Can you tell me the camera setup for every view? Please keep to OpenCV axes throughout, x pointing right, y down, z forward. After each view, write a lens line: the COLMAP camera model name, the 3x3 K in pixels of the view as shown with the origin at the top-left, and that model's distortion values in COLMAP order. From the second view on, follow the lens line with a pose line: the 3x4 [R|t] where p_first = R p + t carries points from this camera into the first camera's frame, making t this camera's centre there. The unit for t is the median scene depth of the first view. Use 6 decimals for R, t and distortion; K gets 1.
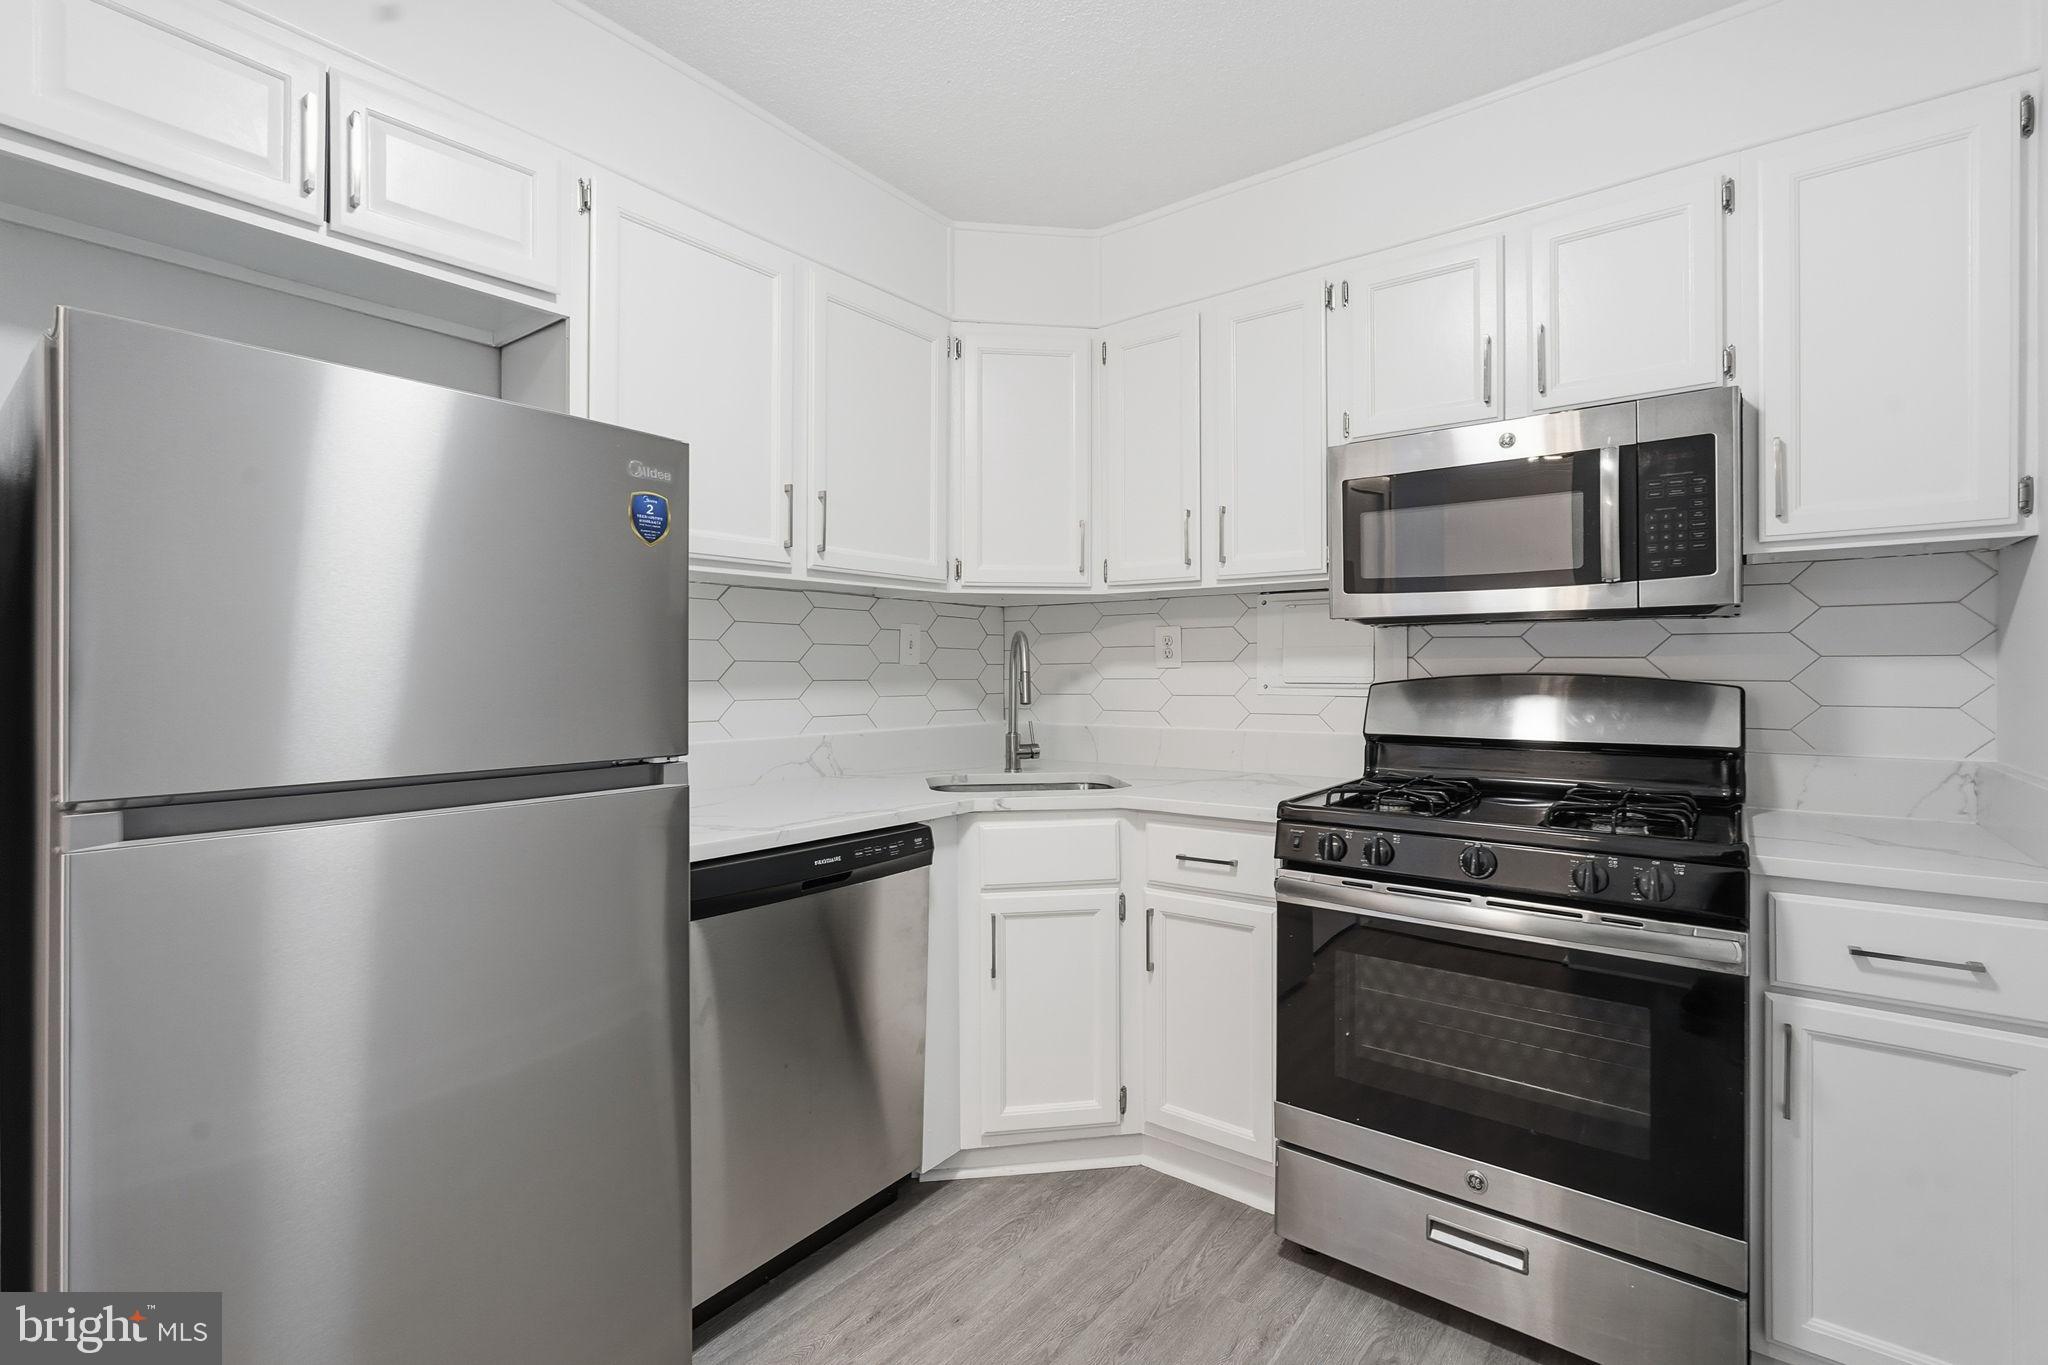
lens RADIAL K [[912.5, 0, 1016.4], [0, 912.5, 669.9], [0, 0, 1]] dist [-0.008630, 0.005503]
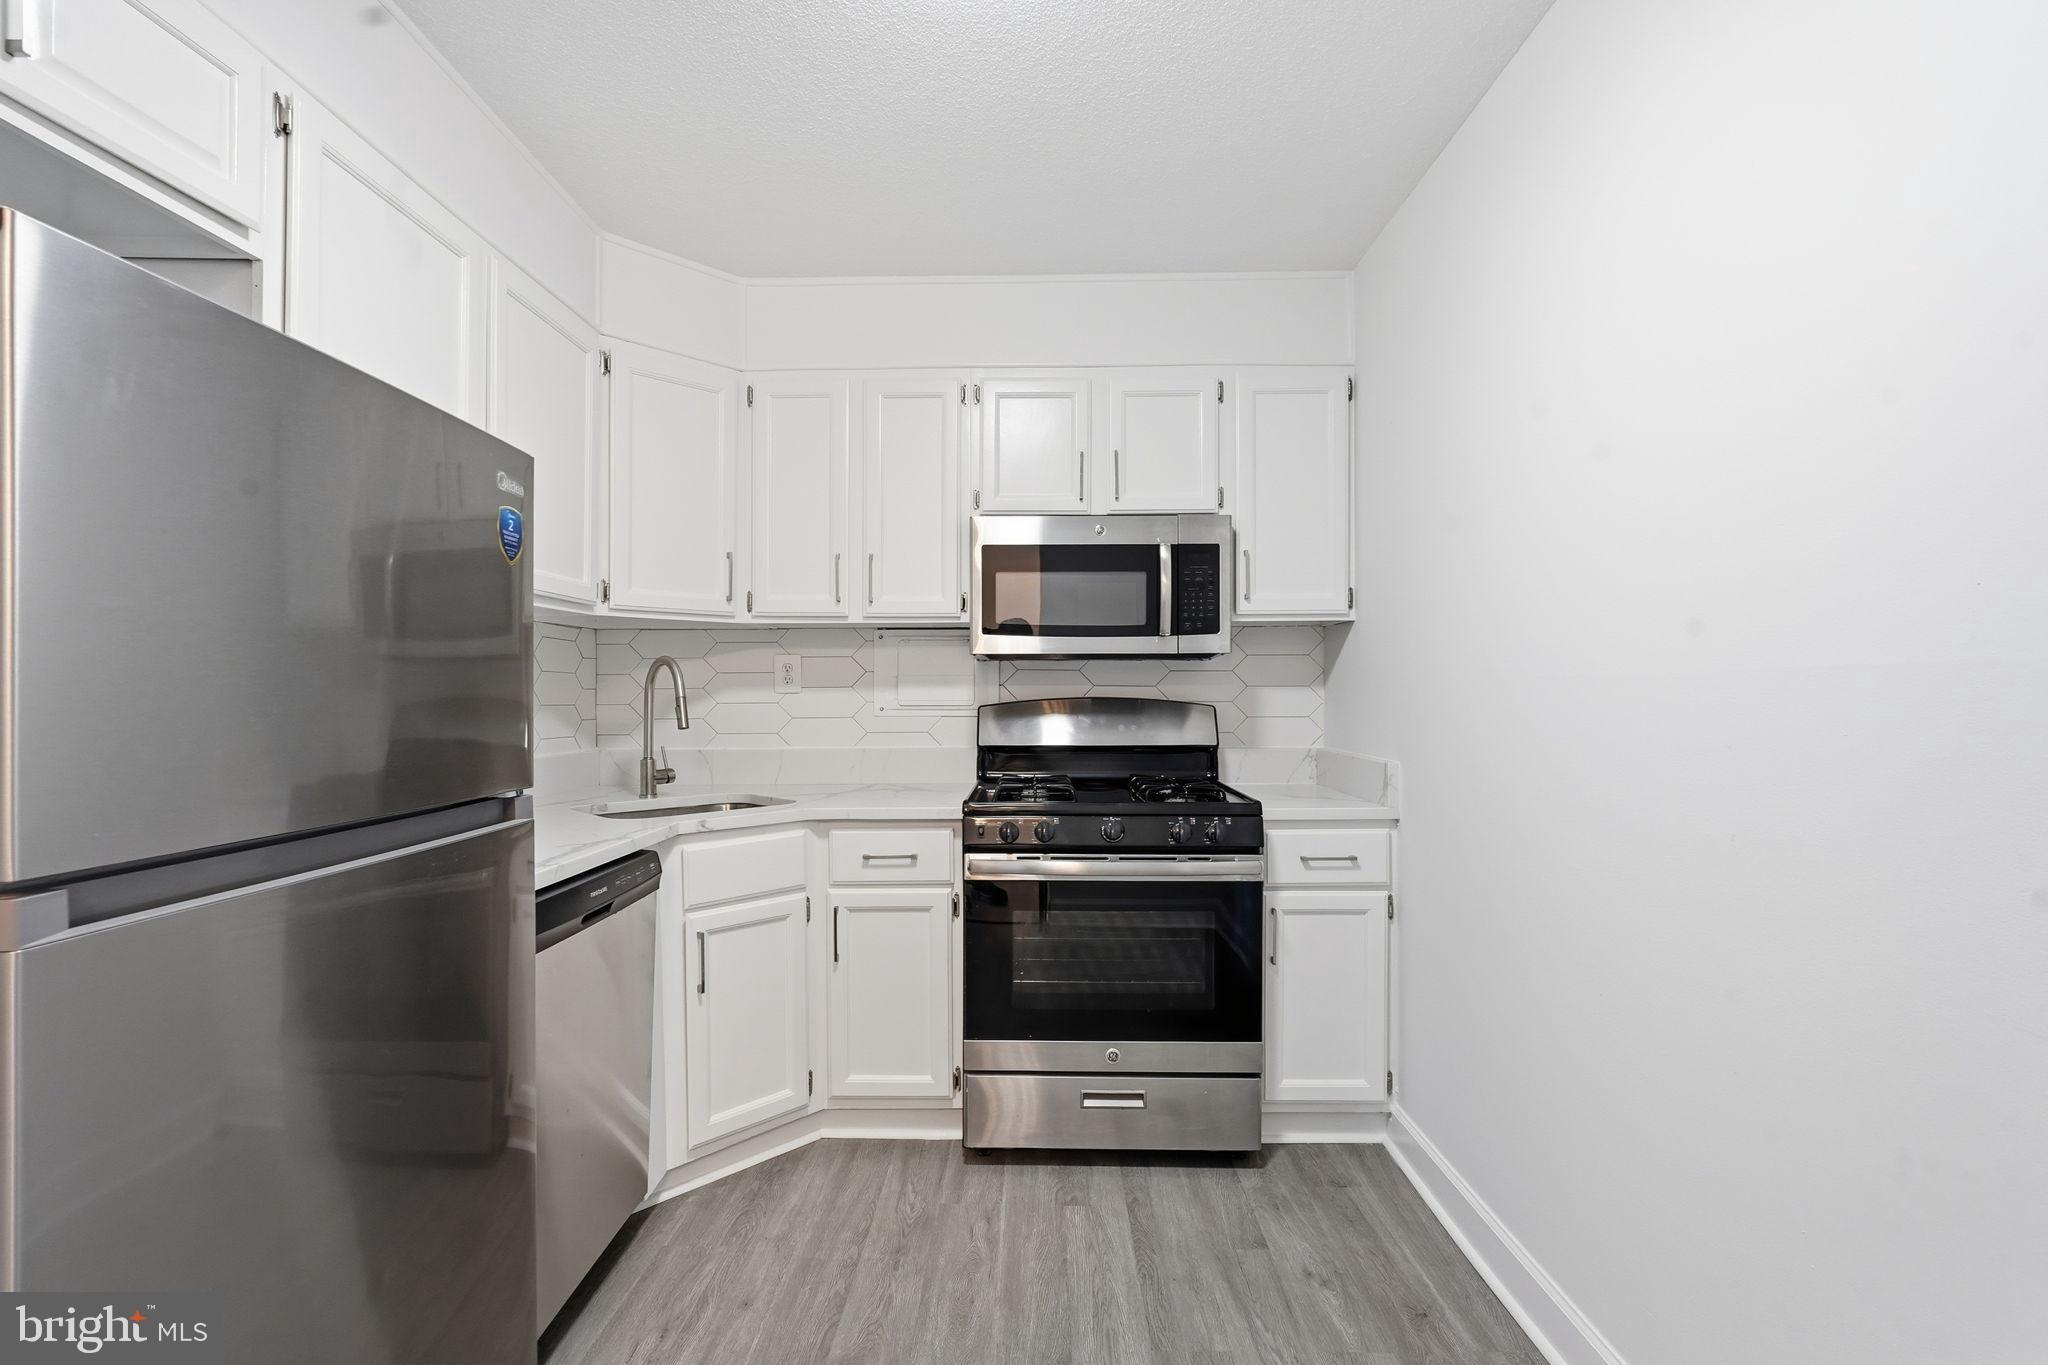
lens RADIAL K [[895.9, 0, 1013.2], [0, 895.9, 692.6], [0, 0, 1]] dist [-0.001305, 0.001013]
pose [[0.807752, -0.000175, 0.589523, -0.357204], [0.000457, 1.000000, -0.000330, -0.002864], [-0.589523, 0.000536, 0.807751, -0.029996]]
